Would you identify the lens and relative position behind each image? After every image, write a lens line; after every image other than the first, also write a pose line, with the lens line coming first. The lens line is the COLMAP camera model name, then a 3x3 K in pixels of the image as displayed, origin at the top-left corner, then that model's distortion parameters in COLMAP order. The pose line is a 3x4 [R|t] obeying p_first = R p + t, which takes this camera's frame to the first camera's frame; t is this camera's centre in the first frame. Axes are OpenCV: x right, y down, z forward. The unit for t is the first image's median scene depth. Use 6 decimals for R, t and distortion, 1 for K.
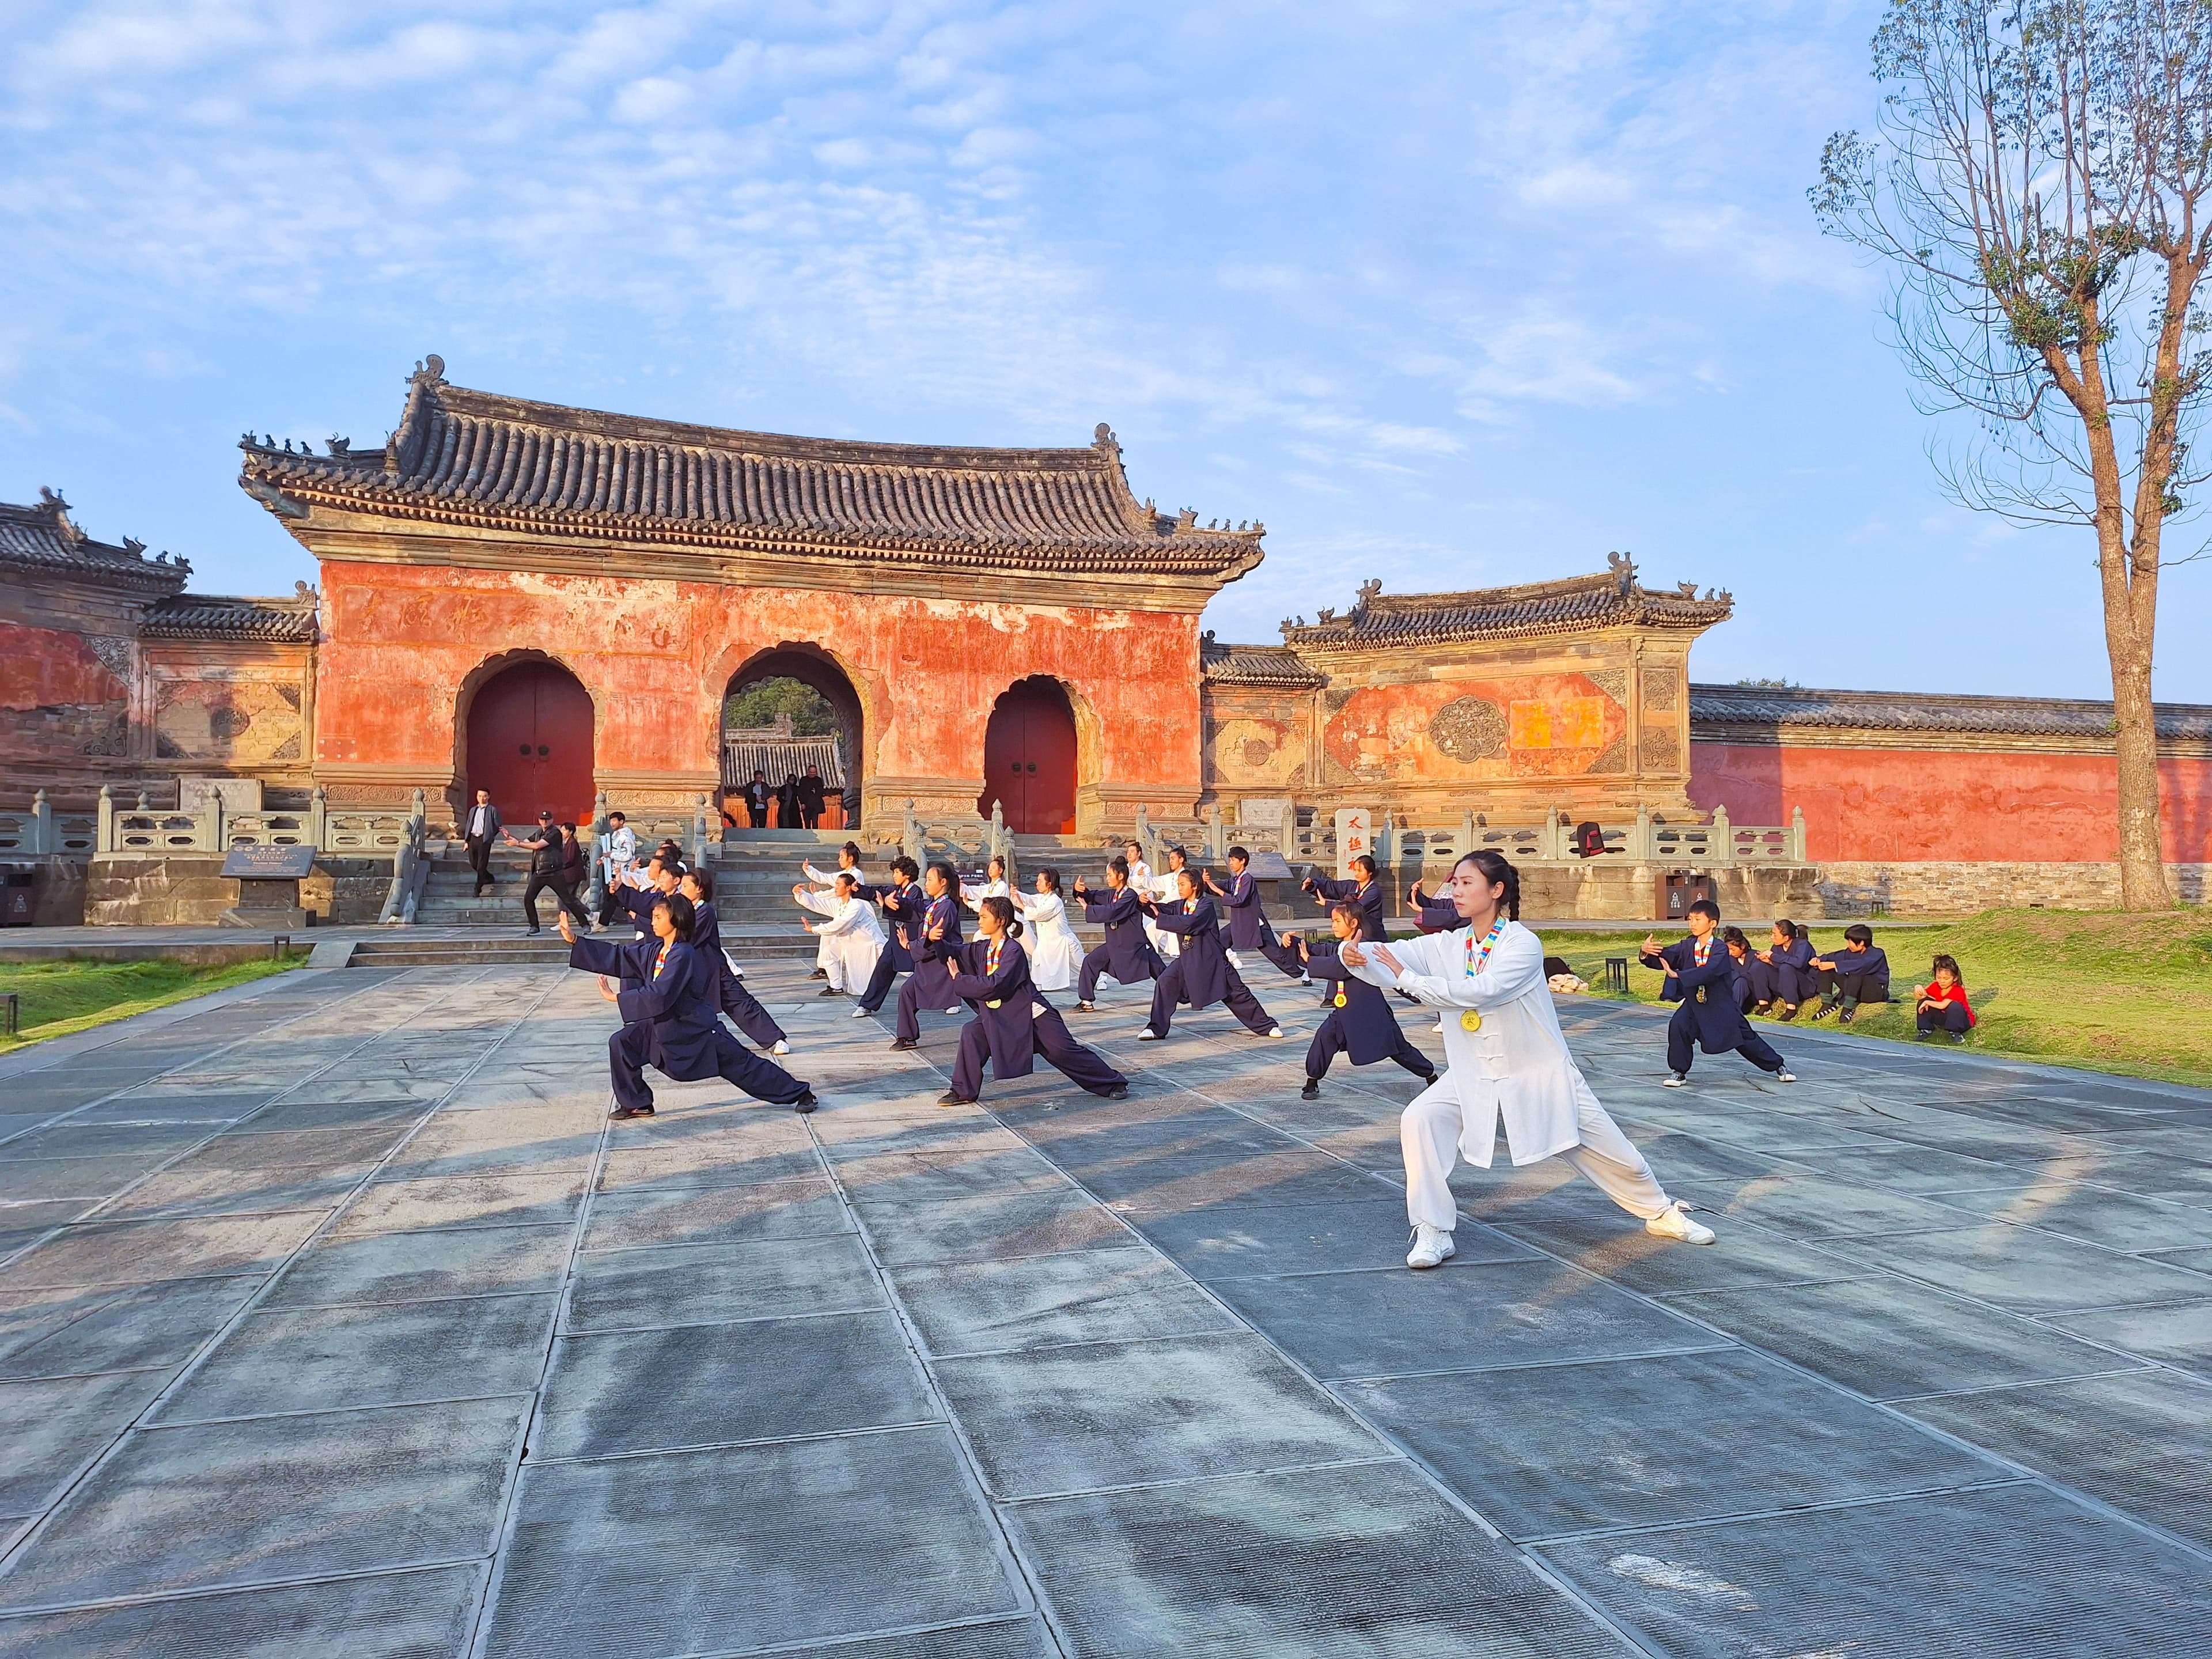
lens RADIAL K [[1524.0, 0, 1107.0], [0, 1524.0, 822.3], [0, 0, 1]] dist [0.094236, -0.114505]
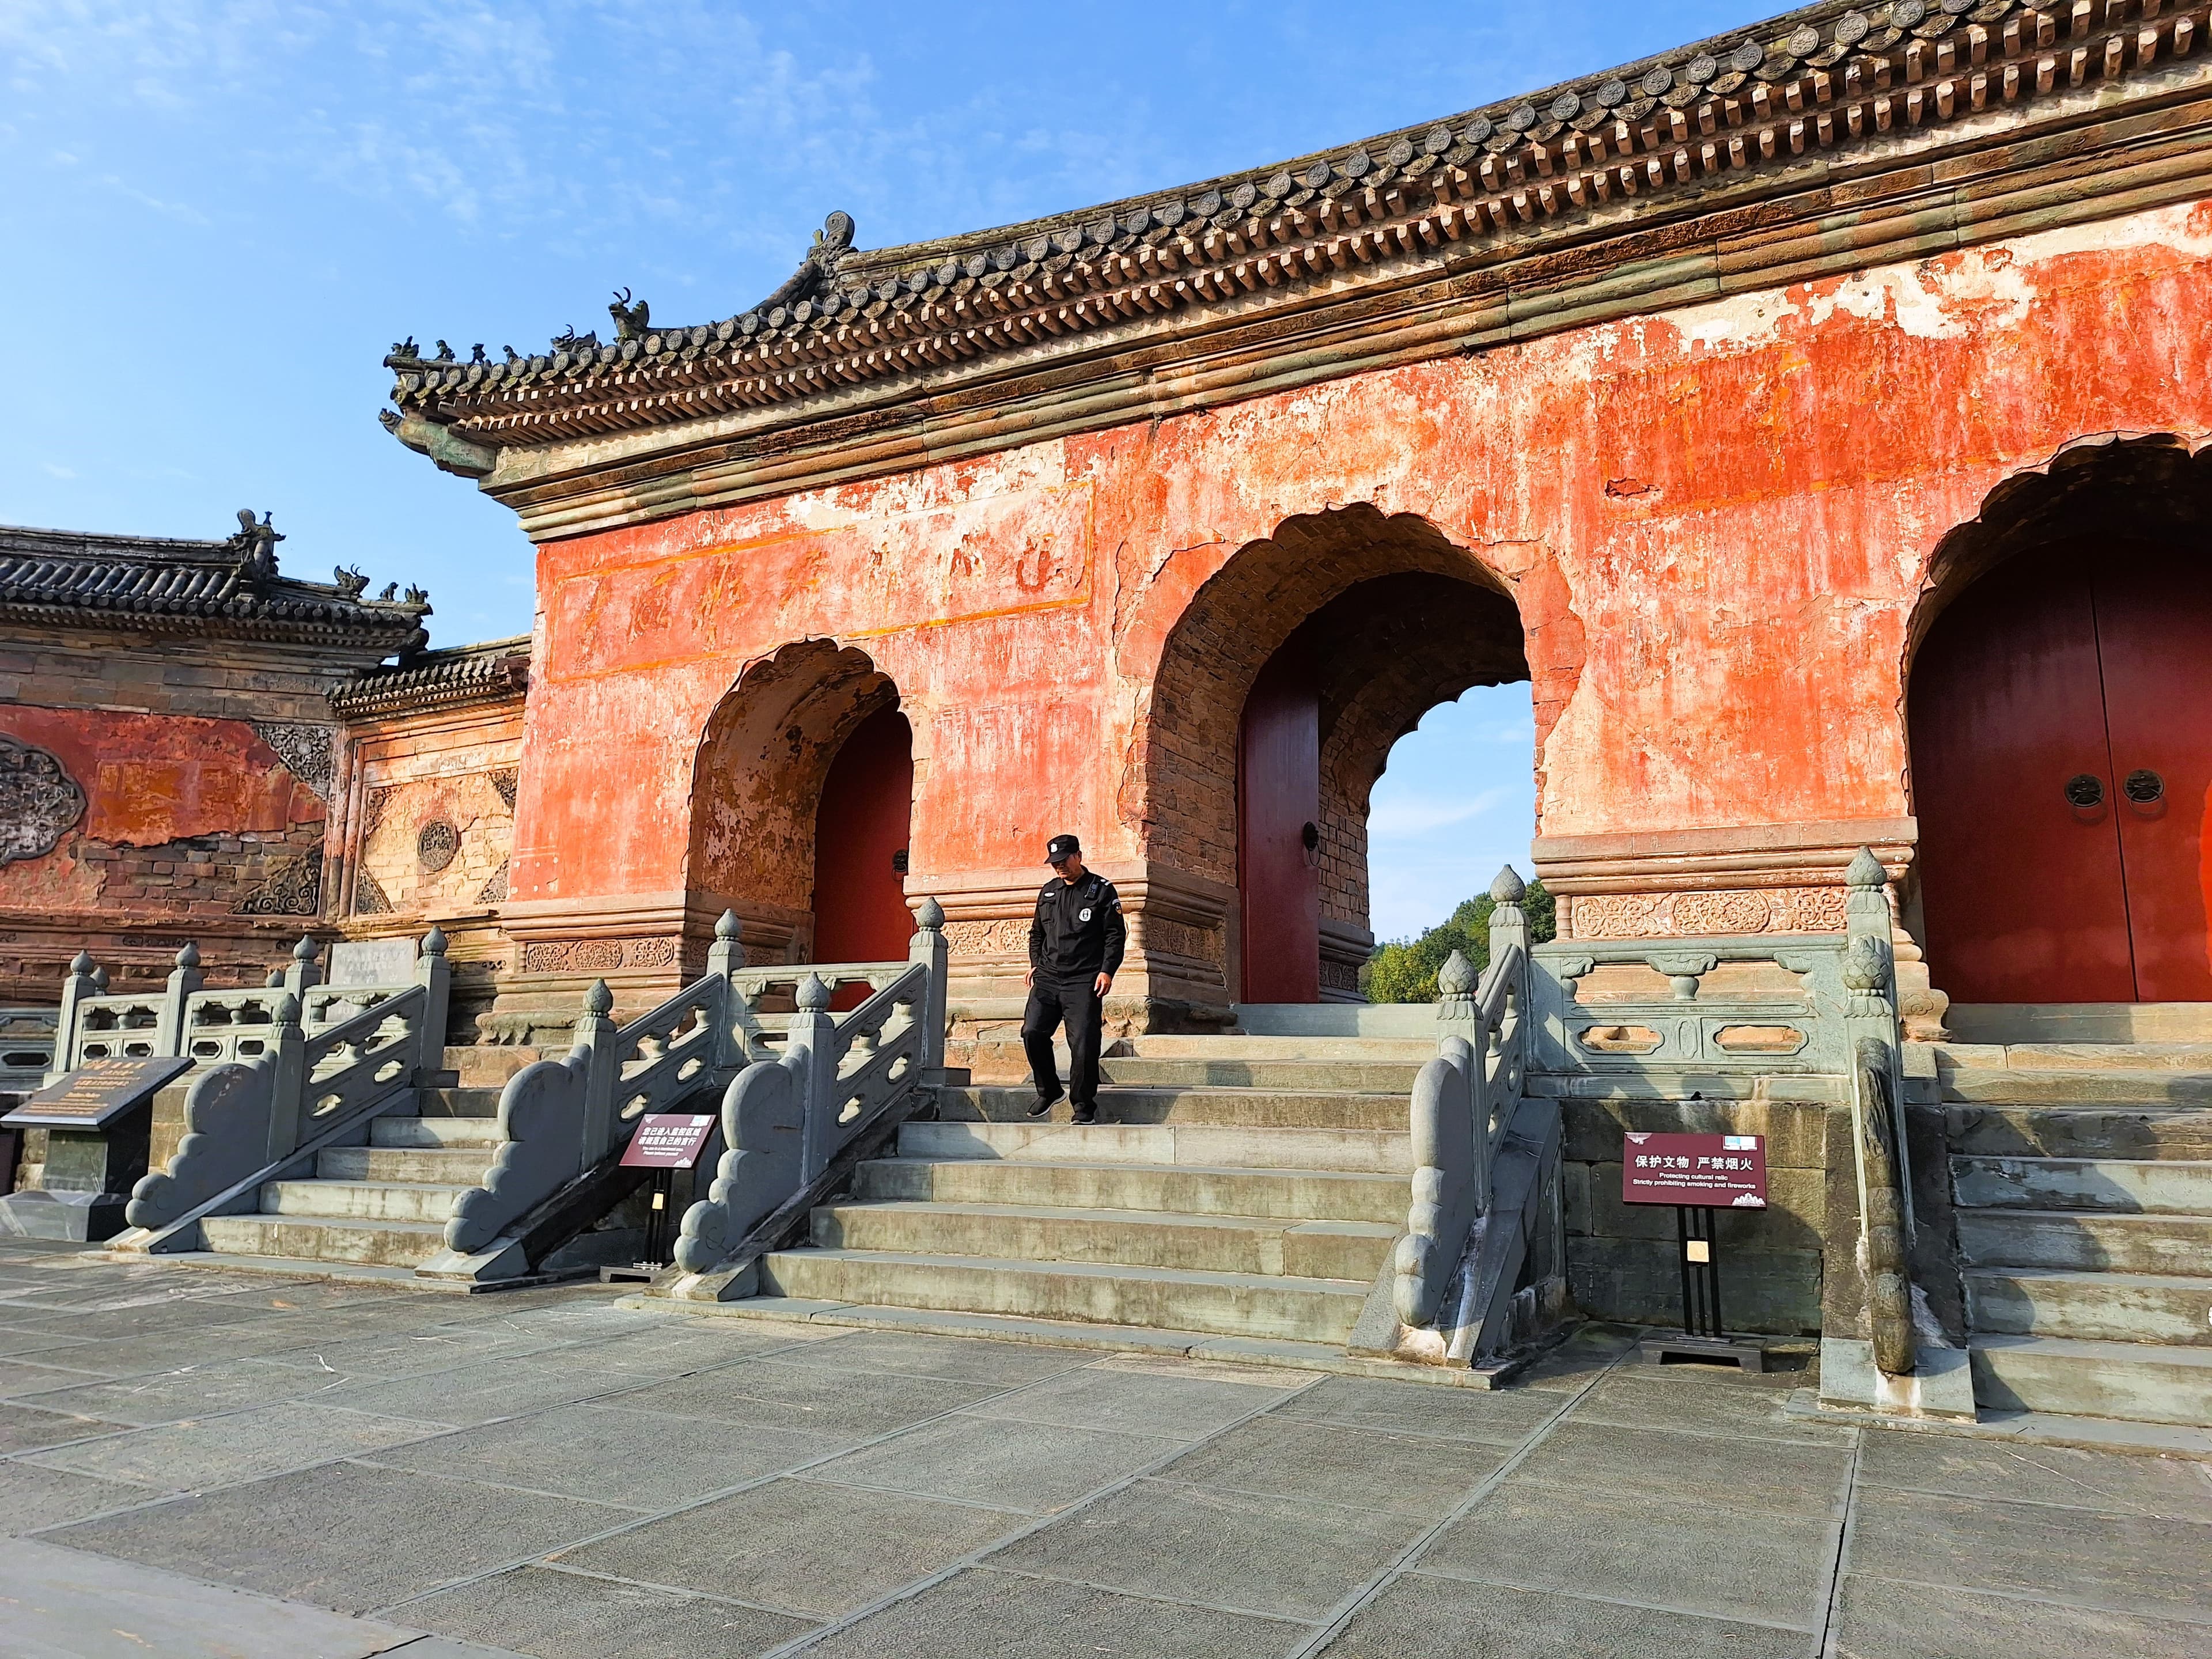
lens RADIAL K [[1524.0, 0, 1107.0], [0, 1524.0, 822.3], [0, 0, 1]] dist [0.094236, -0.114505]
pose [[0.731889, -0.113984, -0.671823, 0.008263], [0.014894, 0.988351, -0.151461, 0.017231], [0.681261, 0.100846, 0.725061, 0.711380]]
